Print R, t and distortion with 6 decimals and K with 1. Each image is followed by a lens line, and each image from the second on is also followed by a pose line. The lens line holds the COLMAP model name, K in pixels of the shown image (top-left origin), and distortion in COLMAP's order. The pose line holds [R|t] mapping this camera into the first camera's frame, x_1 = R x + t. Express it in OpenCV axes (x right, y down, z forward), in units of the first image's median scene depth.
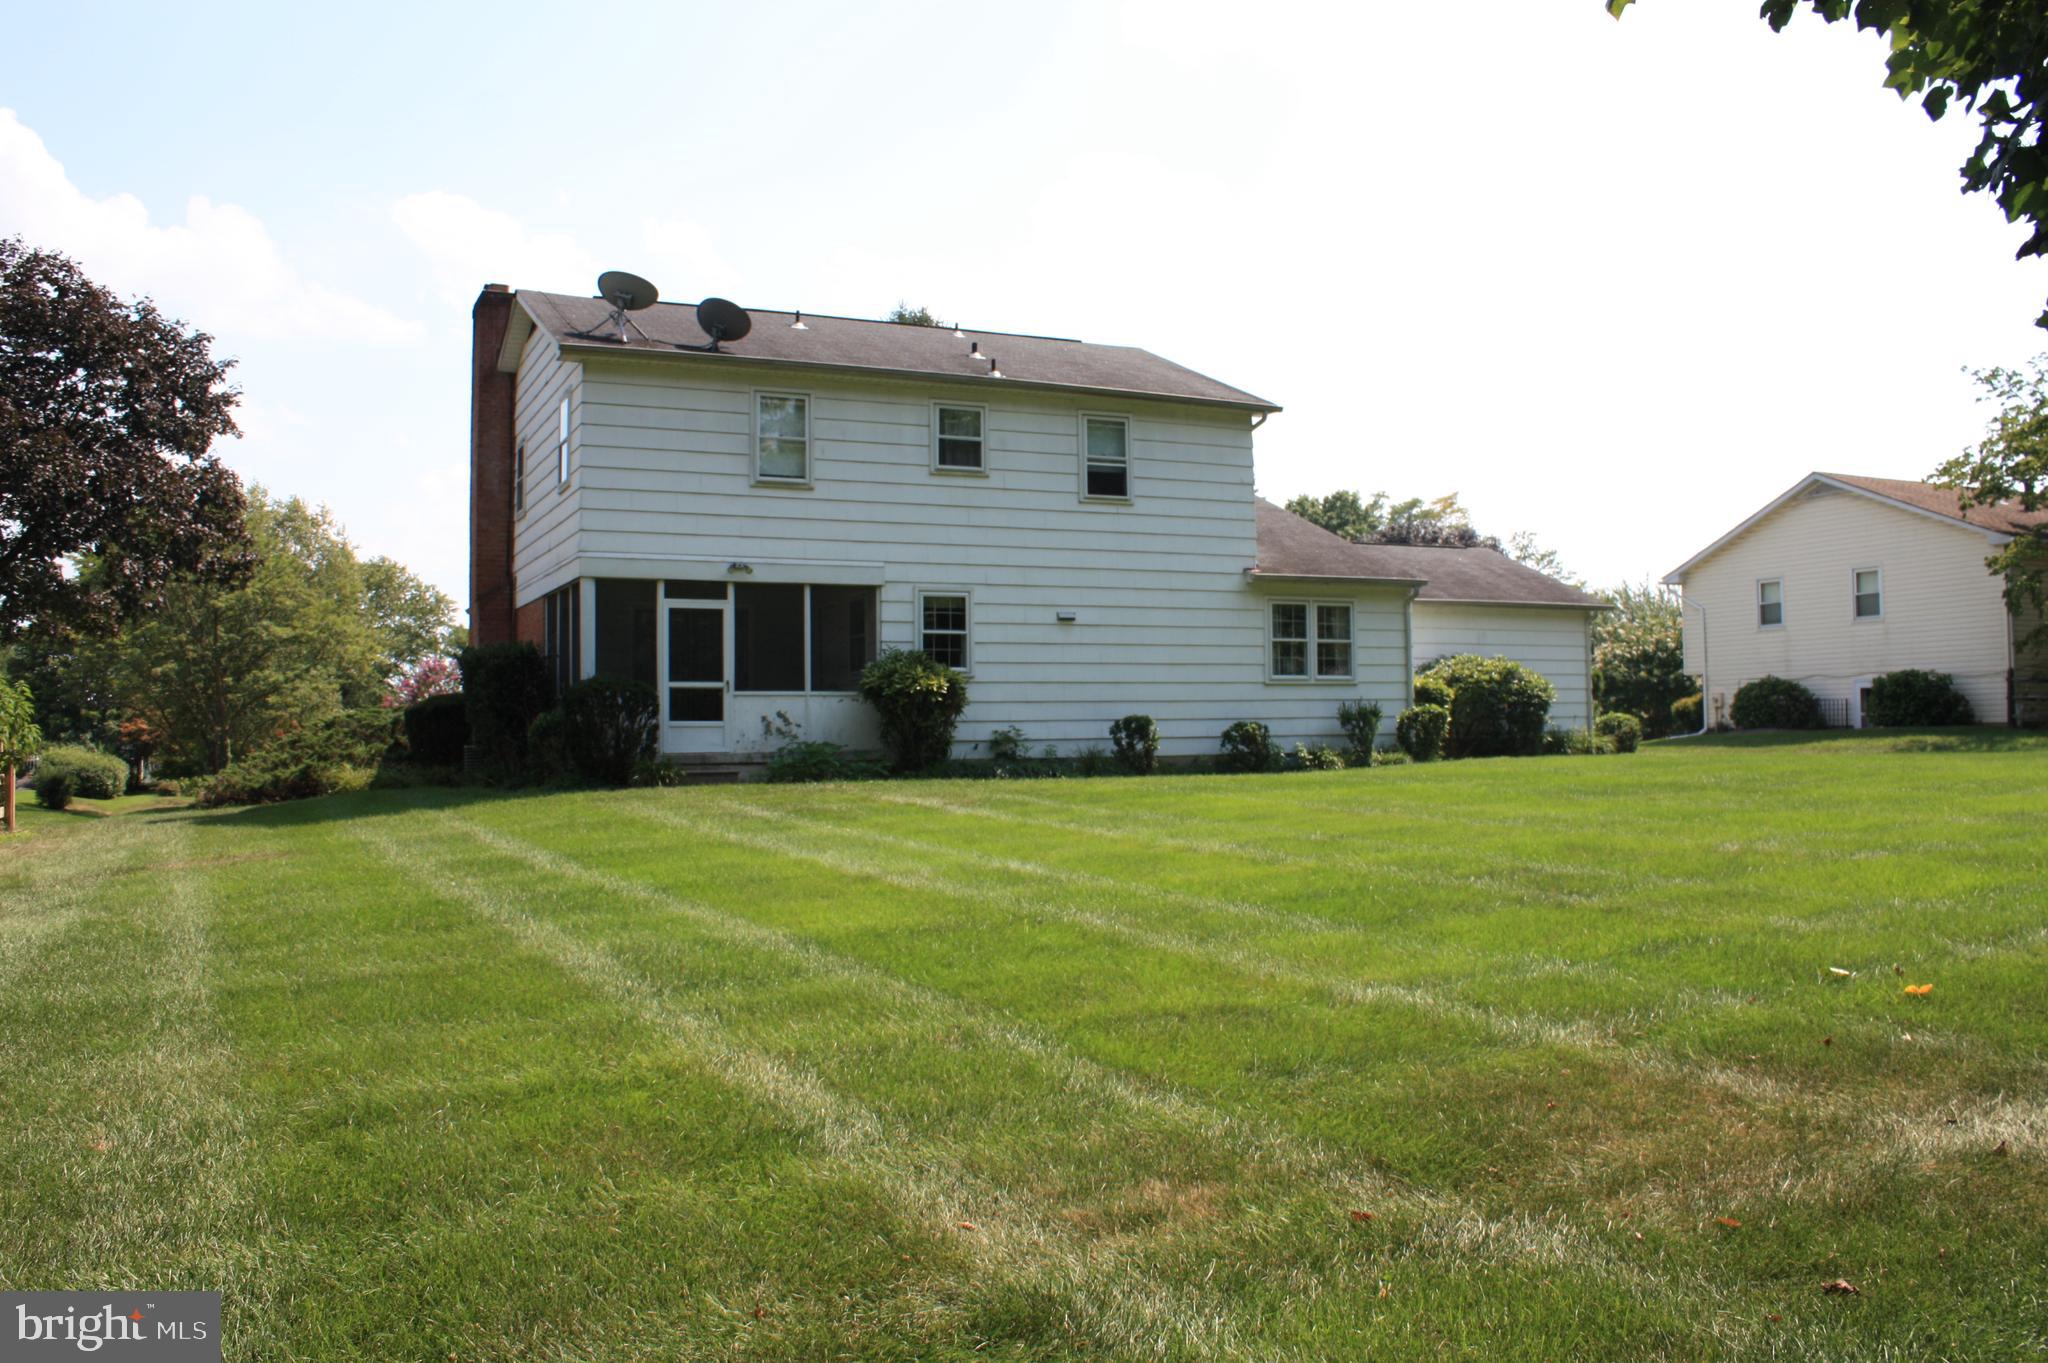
lens RADIAL K [[1704.4, 0, 1035.2], [0, 1704.4, 671.7], [0, 0, 1]] dist [-0.167915, 0.145892]
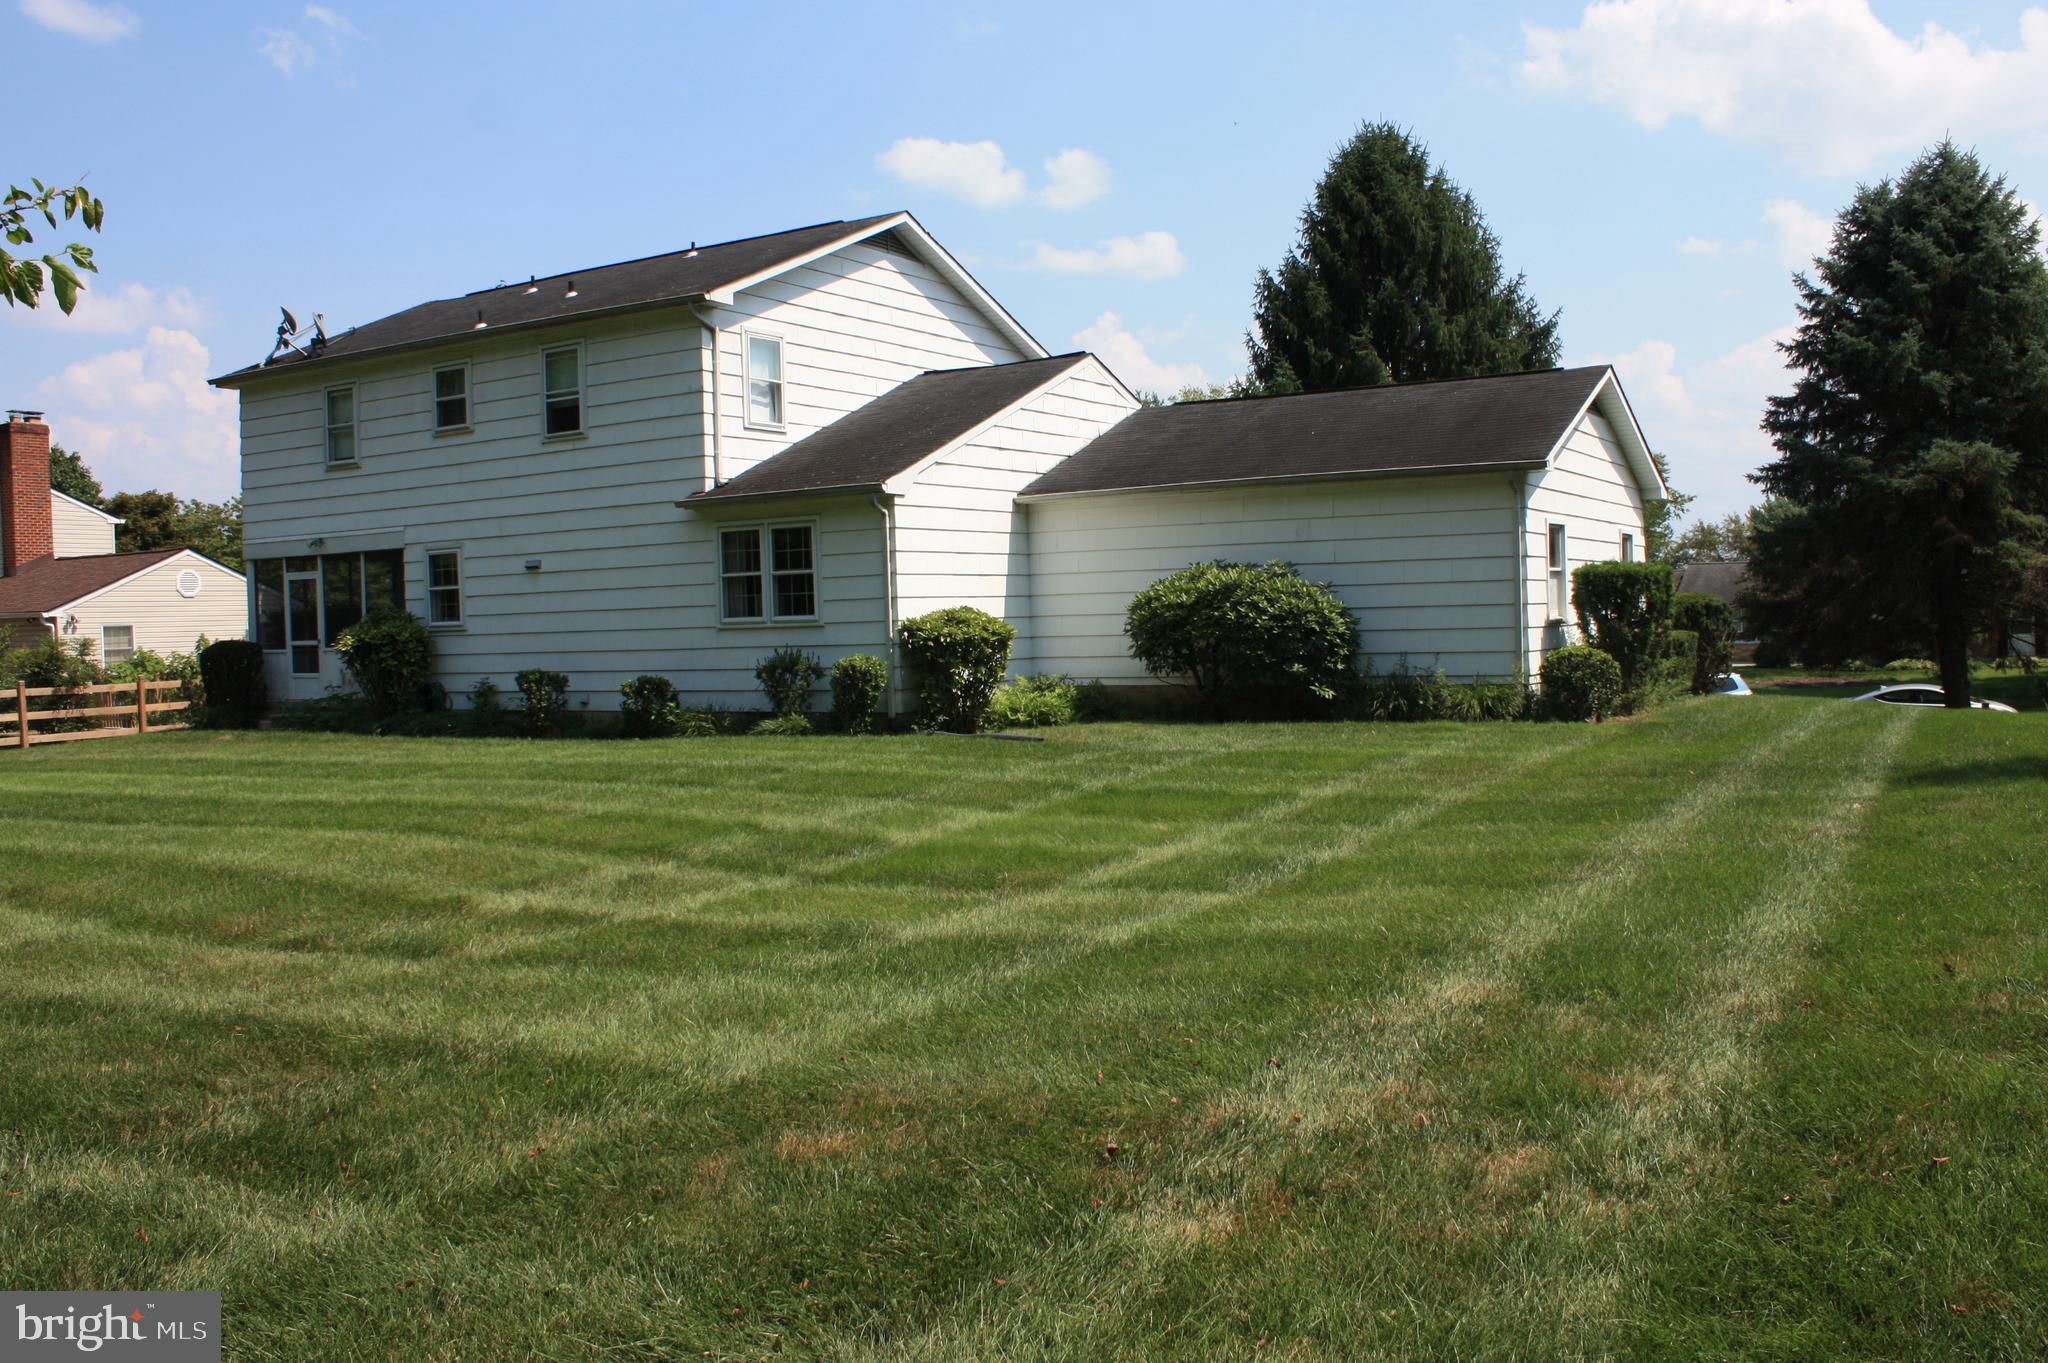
lens RADIAL K [[1713.7, 0, 1035.1], [0, 1713.7, 673.5], [0, 0, 1]] dist [-0.168588, 0.147804]
pose [[0.550602, 0.025495, -0.834379, 1.085918], [0.053441, 0.996407, 0.065711, -0.020778], [0.833056, -0.080770, 0.547261, 0.786127]]
